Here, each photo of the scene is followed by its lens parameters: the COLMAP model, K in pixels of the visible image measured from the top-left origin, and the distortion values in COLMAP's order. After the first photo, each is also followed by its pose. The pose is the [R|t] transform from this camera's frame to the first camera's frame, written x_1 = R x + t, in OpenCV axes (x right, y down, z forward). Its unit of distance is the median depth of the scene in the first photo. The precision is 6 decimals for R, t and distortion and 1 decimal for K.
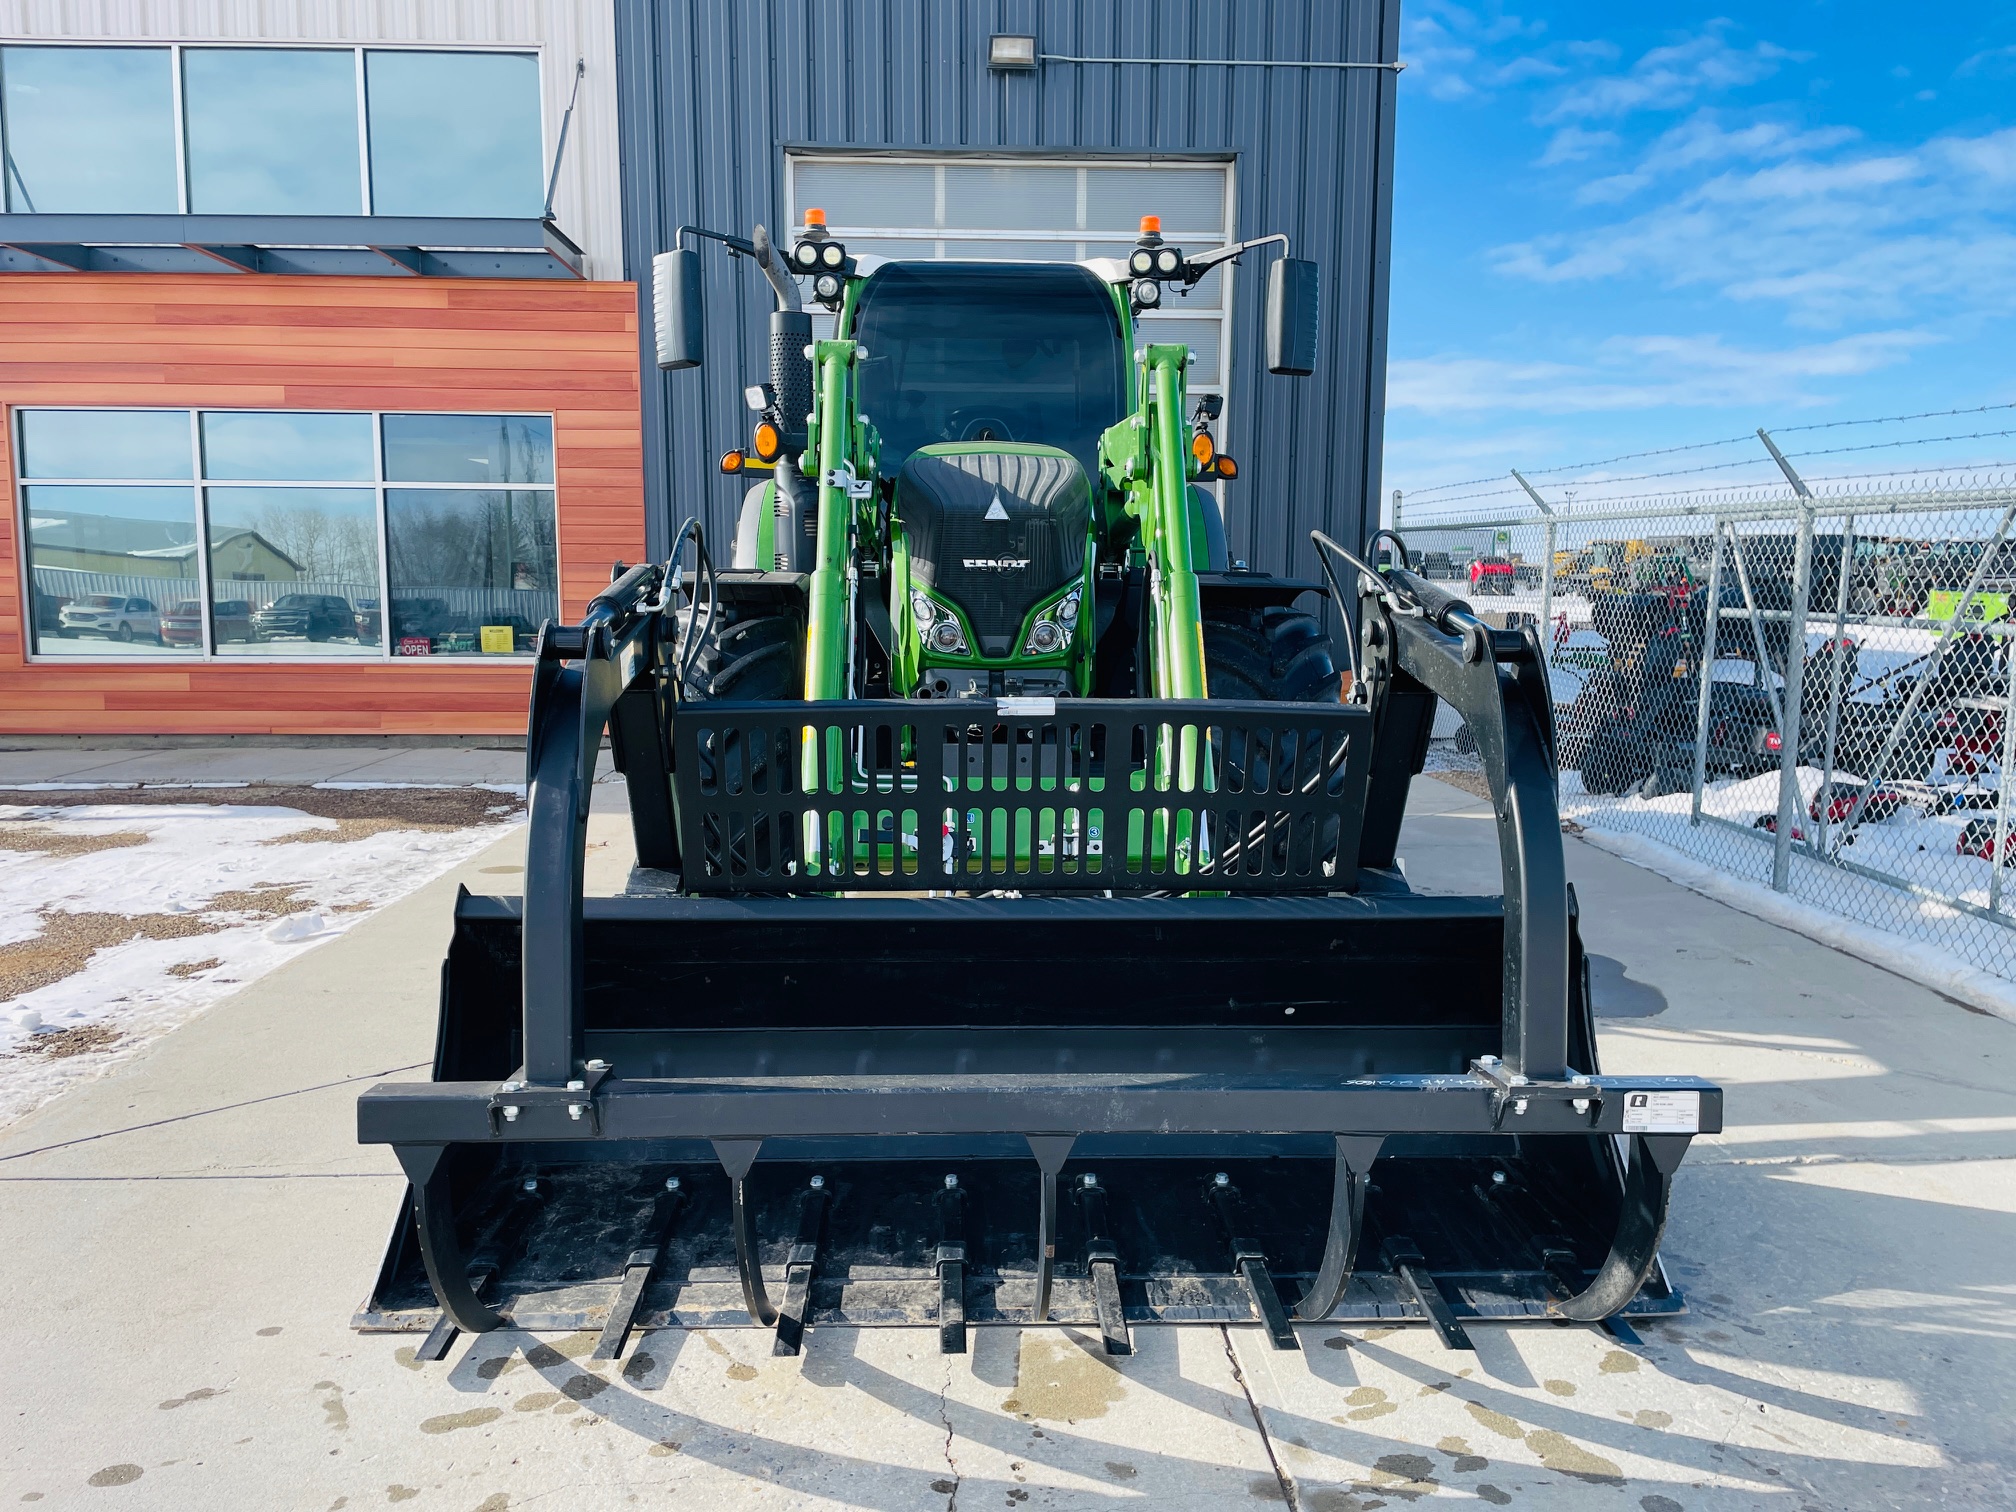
lens RADIAL K [[1537.8, 0, 997.0], [0, 1537.8, 735.0], [0, 0, 1]] dist [0.097284, -0.117782]
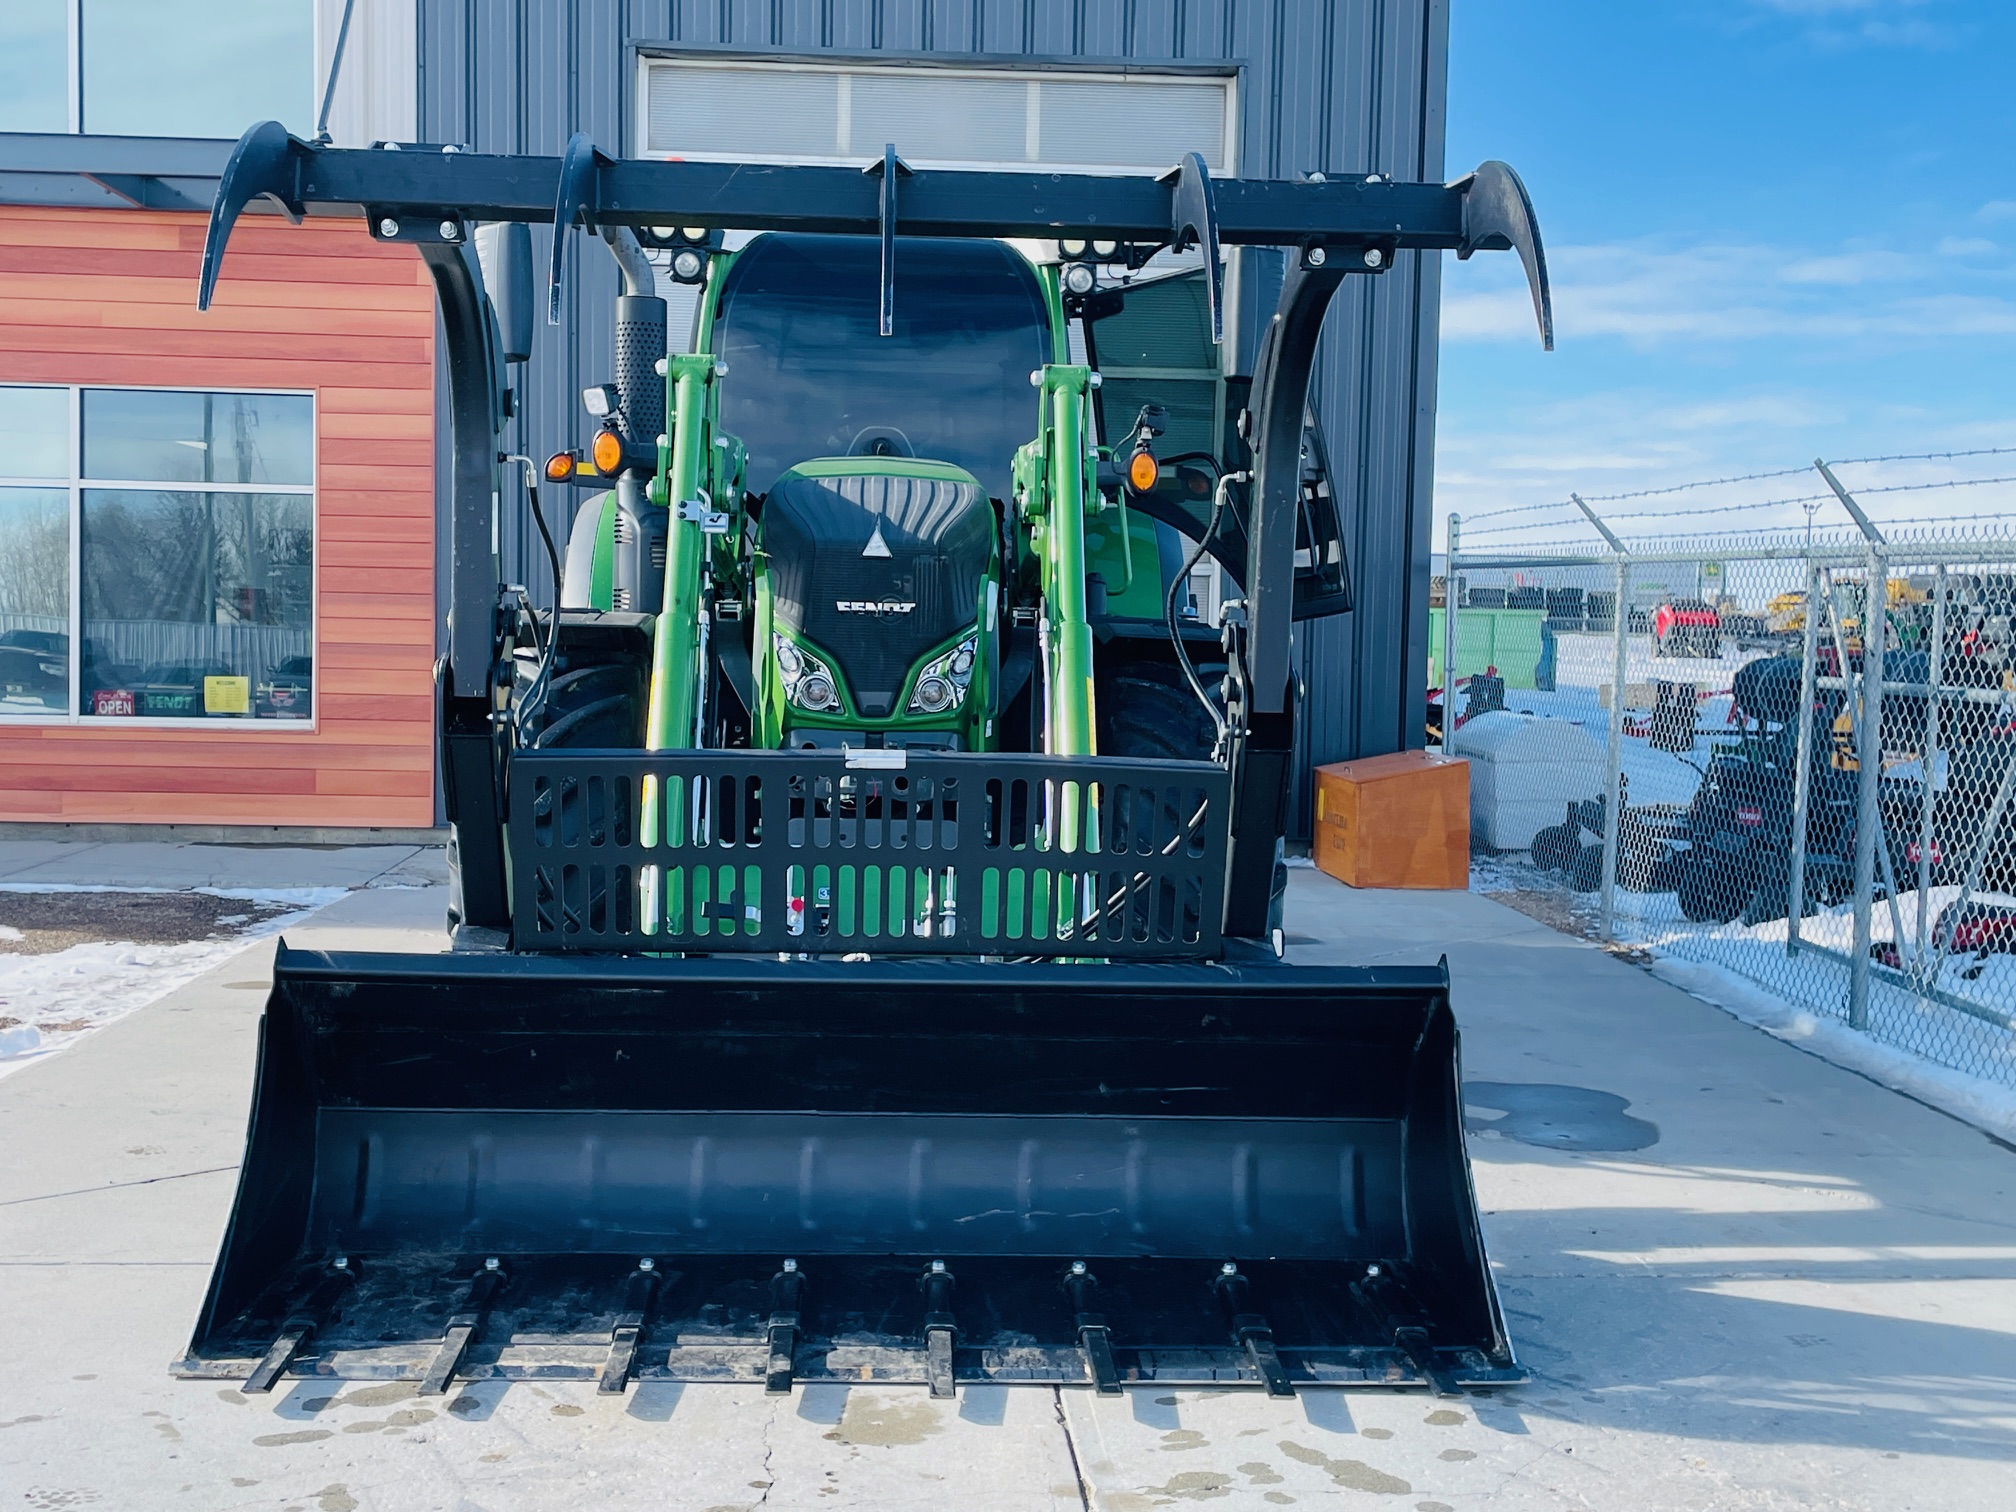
lens RADIAL K [[1580.7, 0, 883.3], [0, 1580.7, 676.6], [0, 0, 1]] dist [0.078684, -0.081885]
pose [[0.999606, 0.015360, 0.023485, -0.018821], [-0.013679, 0.997443, -0.070141, -0.013285], [-0.024502, 0.069792, 0.997261, 0.148872]]
